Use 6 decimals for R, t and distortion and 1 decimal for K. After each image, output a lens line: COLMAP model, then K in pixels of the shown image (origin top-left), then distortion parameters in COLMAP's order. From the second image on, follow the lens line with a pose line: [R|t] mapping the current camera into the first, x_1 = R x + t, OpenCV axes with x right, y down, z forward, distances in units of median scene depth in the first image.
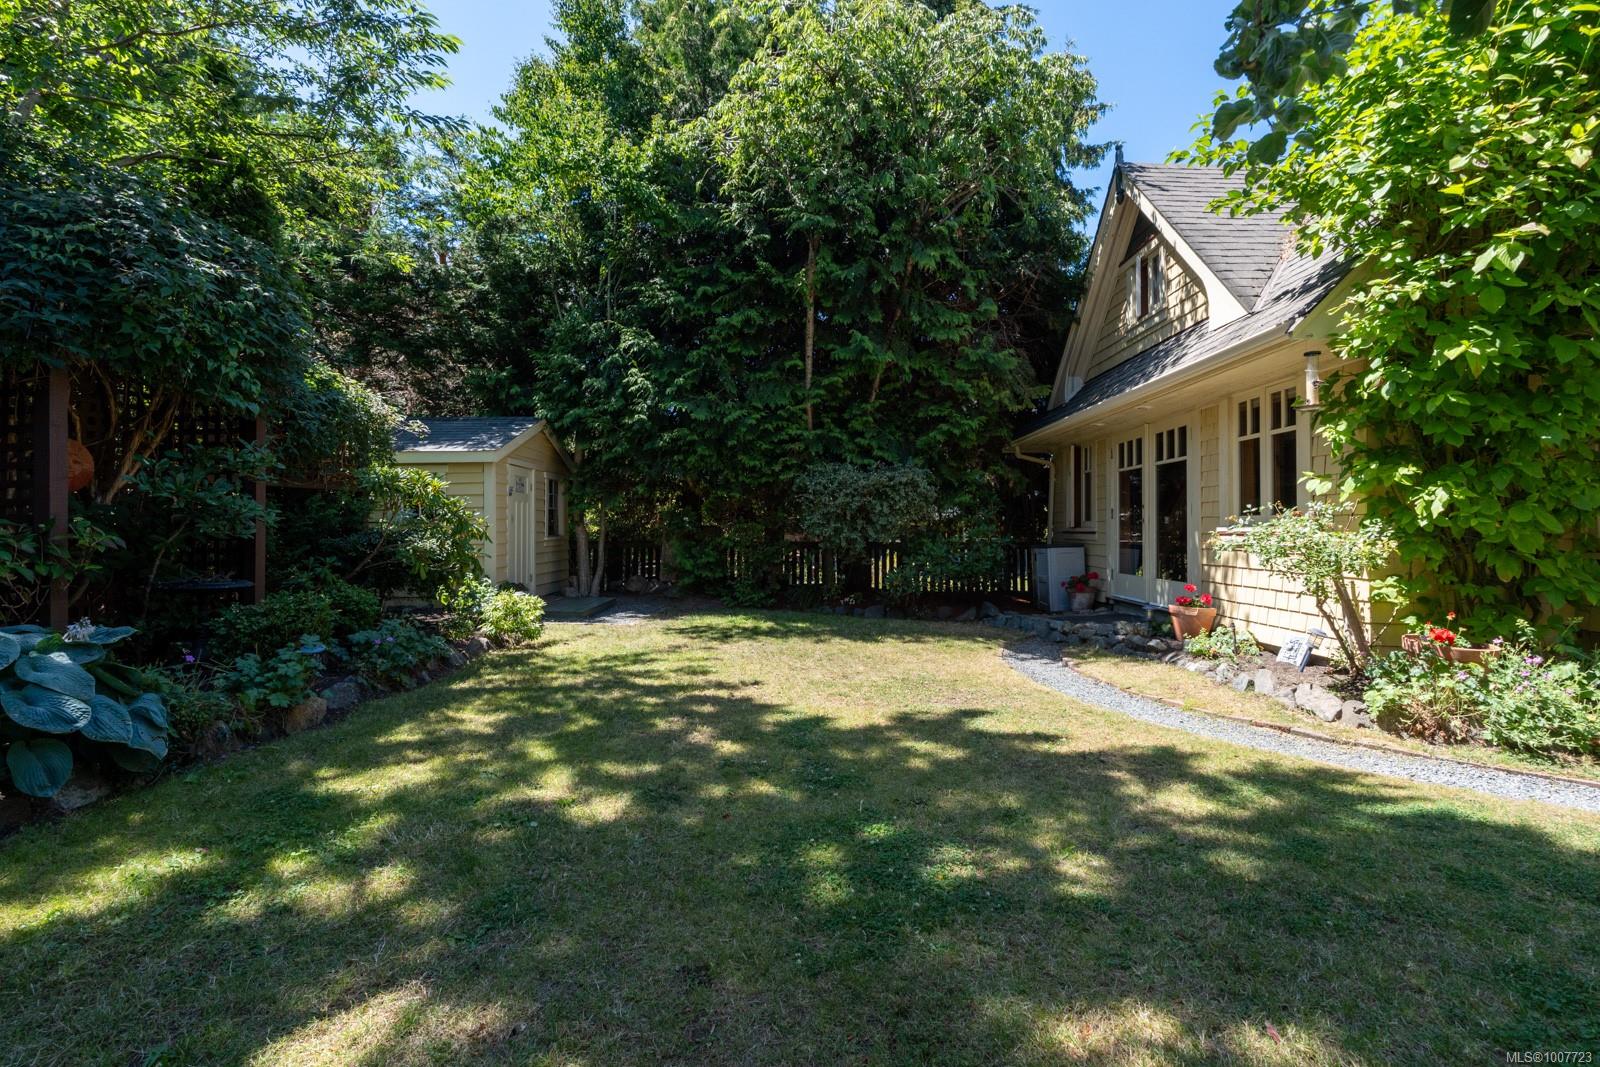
lens RADIAL K [[707.8, 0, 799.5], [0, 707.8, 514.8], [0, 0, 1]] dist [-0.001021, -0.000449]
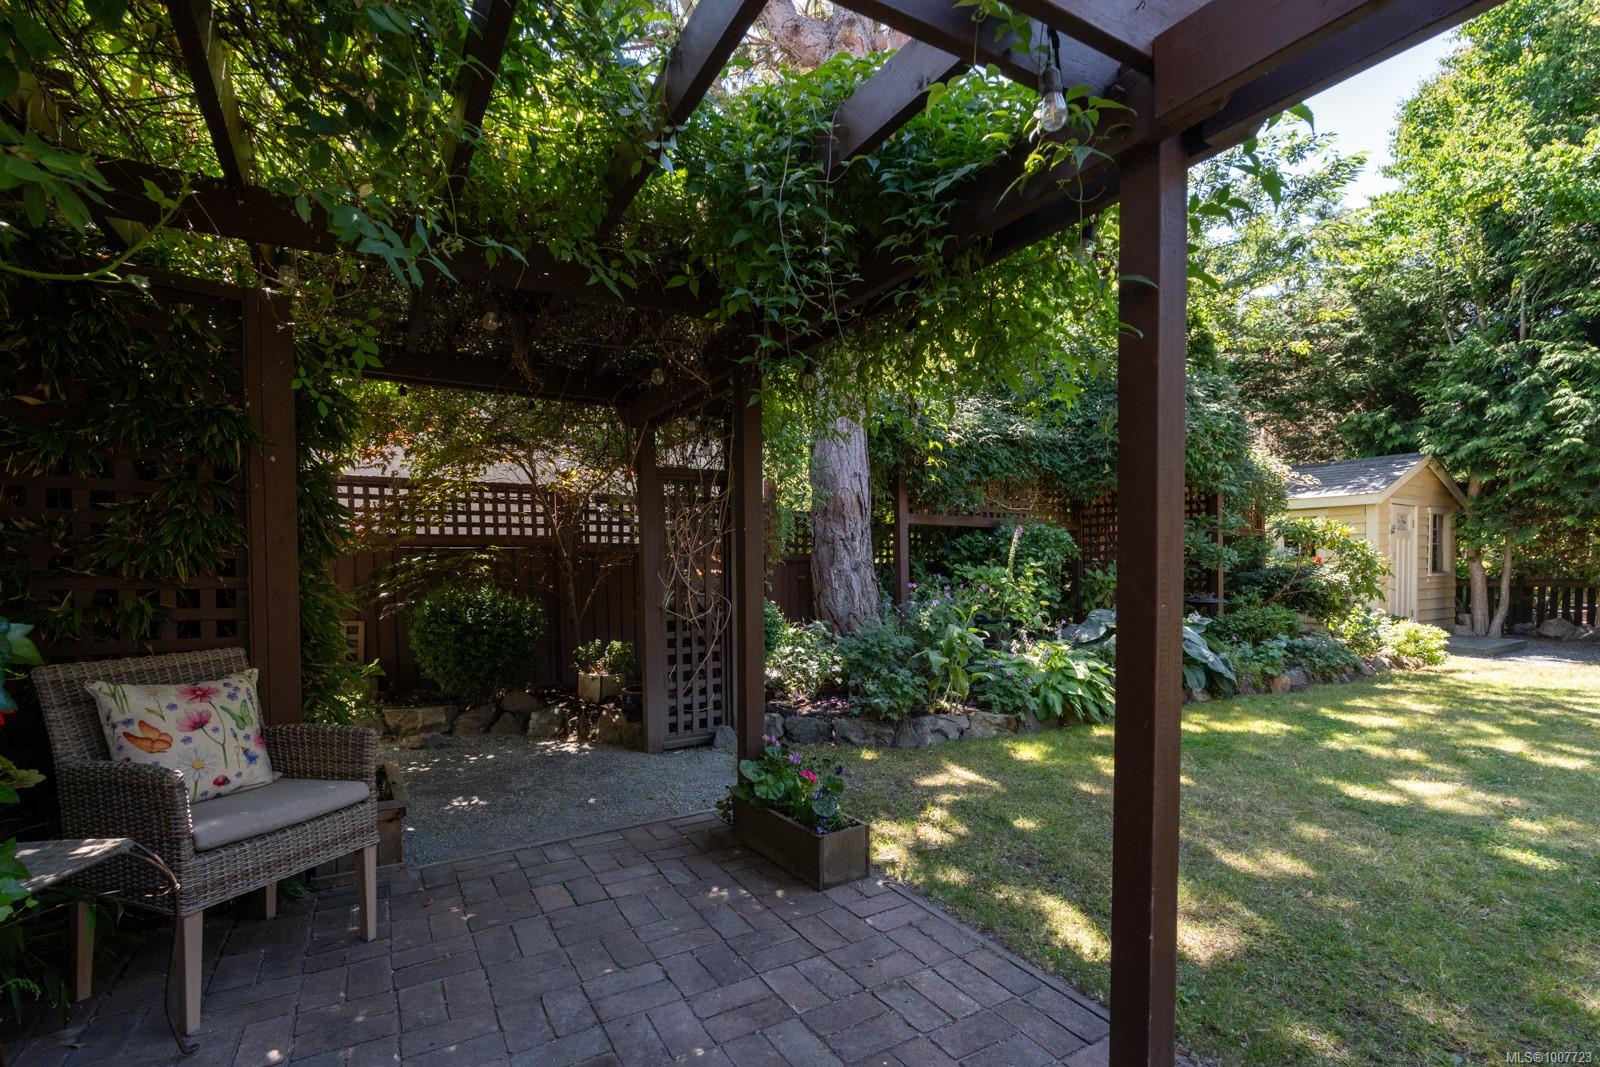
lens RADIAL K [[726.4, 0, 796.3], [0, 726.4, 584.1], [0, 0, 1]] dist [-0.000334, 0.000084]
pose [[0.525680, 0.023229, -0.850365, 0.045224], [0.017670, 0.999113, 0.038215, -0.009058], [0.850499, -0.035115, 0.524804, -0.326727]]
